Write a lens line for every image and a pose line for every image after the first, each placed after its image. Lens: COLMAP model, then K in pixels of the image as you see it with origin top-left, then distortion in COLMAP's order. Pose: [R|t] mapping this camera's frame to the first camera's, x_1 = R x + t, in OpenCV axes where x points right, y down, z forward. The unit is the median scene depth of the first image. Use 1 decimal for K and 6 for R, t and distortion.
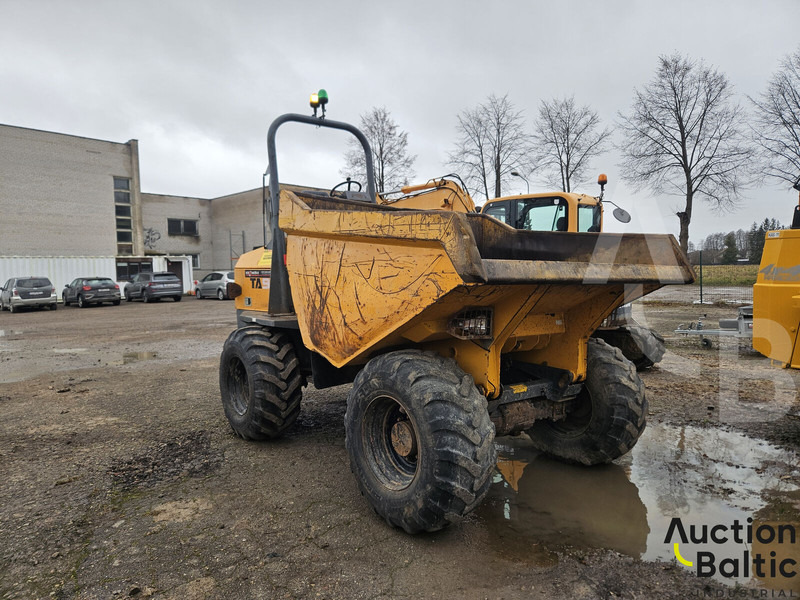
lens RADIAL K [[495.6, 0, 400.0], [0, 495.6, 300.0], [0, 0, 1]] dist [0.005445, -0.022906]
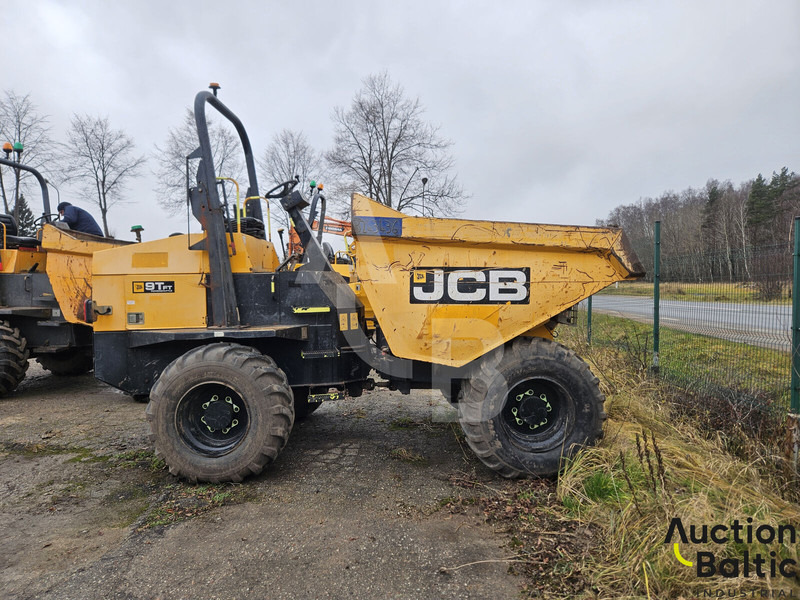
lens RADIAL K [[495.6, 0, 400.0], [0, 495.6, 300.0], [0, 0, 1]] dist [0.005445, -0.022906]
pose [[0.609721, -0.016258, 0.792450, -0.576942], [0.039100, 0.999189, -0.009585, 0.057277], [-0.791651, 0.036829, 0.609862, -0.610913]]
